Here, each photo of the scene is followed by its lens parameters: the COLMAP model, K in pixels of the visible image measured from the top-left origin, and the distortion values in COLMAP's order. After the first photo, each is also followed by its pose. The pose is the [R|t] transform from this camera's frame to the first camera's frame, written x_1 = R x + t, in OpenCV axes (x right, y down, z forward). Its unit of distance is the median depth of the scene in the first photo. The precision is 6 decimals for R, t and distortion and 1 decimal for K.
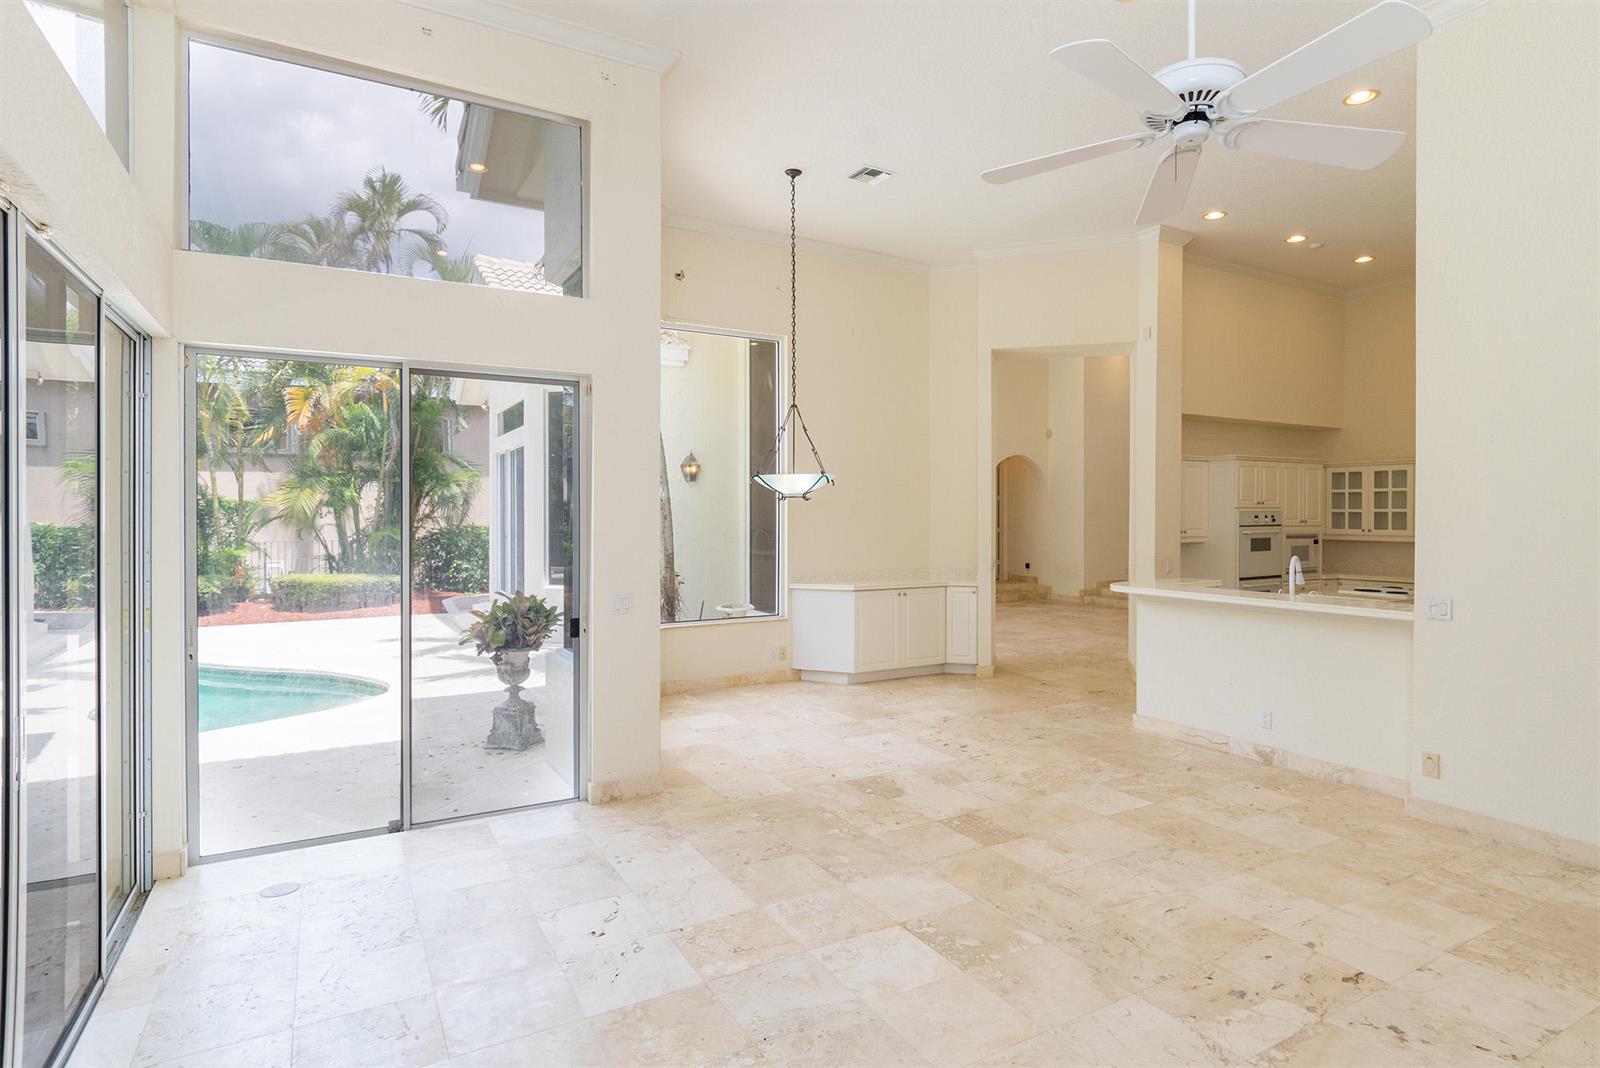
lens RADIAL K [[851.3, 0, 839.5], [0, 851.3, 520.5], [0, 0, 1]] dist [0.014840, -0.017331]
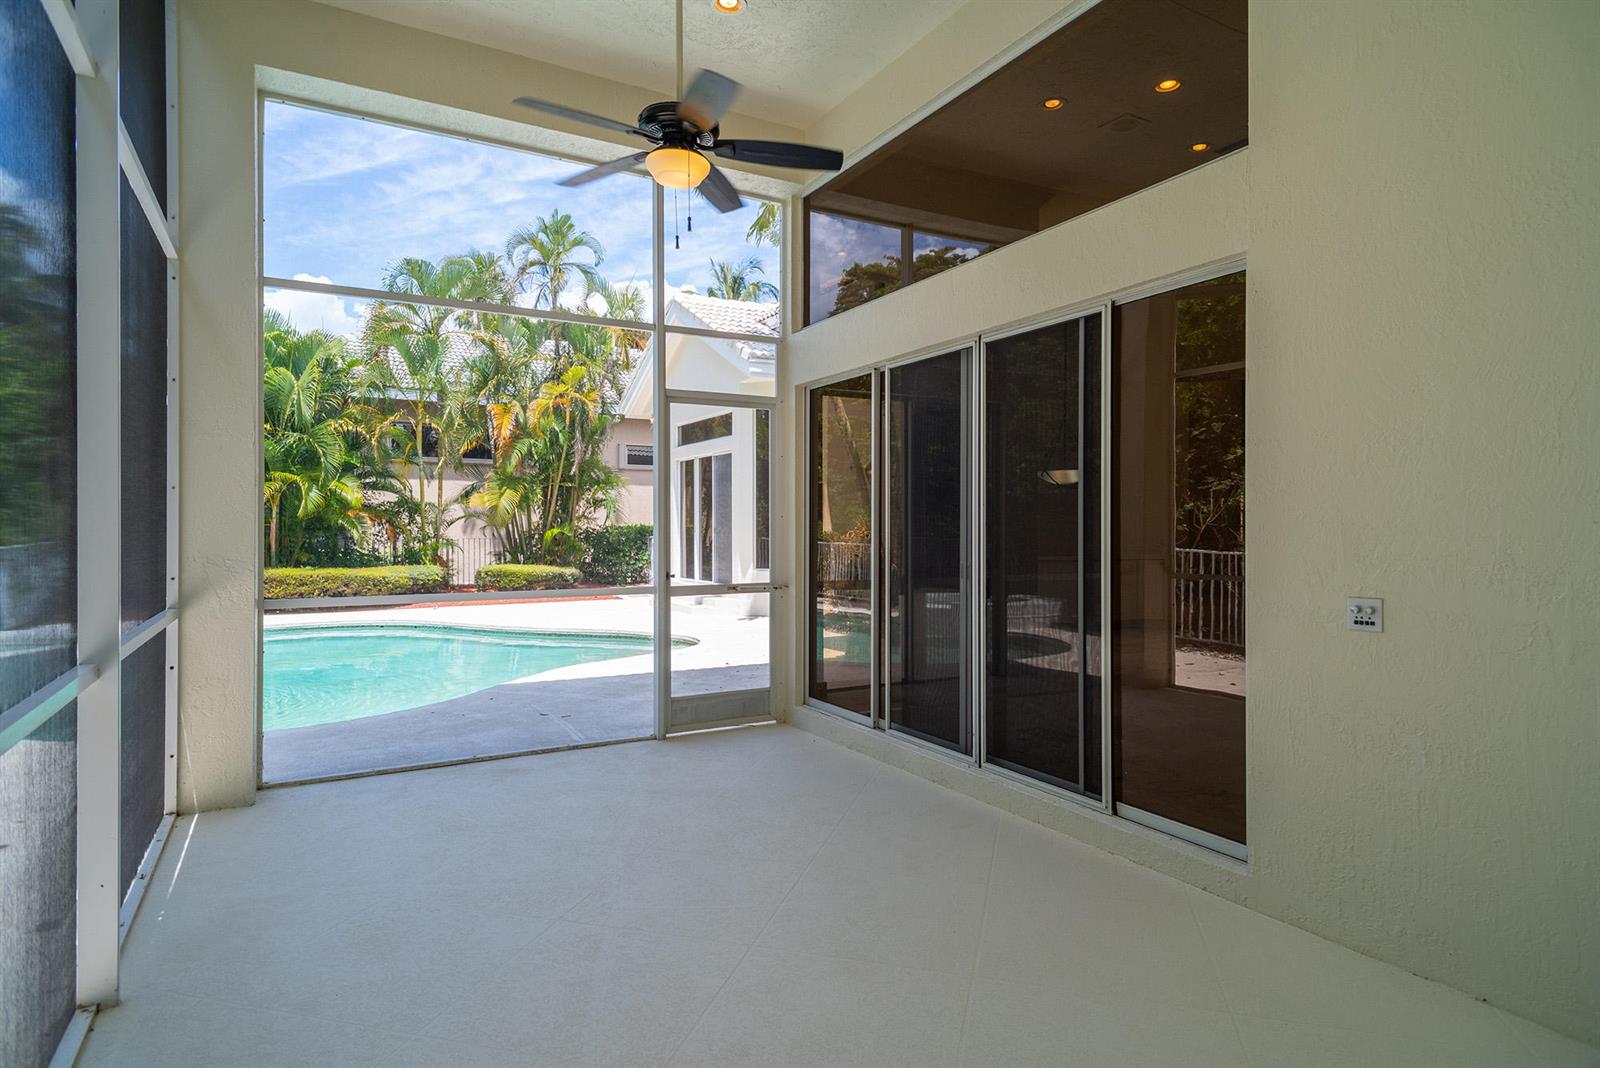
lens RADIAL K [[886.3, 0, 808.0], [0, 886.3, 529.9], [0, 0, 1]] dist [0.028059, -0.001443]
pose [[0.999870, -0.001131, -0.016107, -0.193282], [0.001053, 0.999988, -0.004866, 0.021174], [0.016112, 0.004849, 0.999858, -0.198572]]
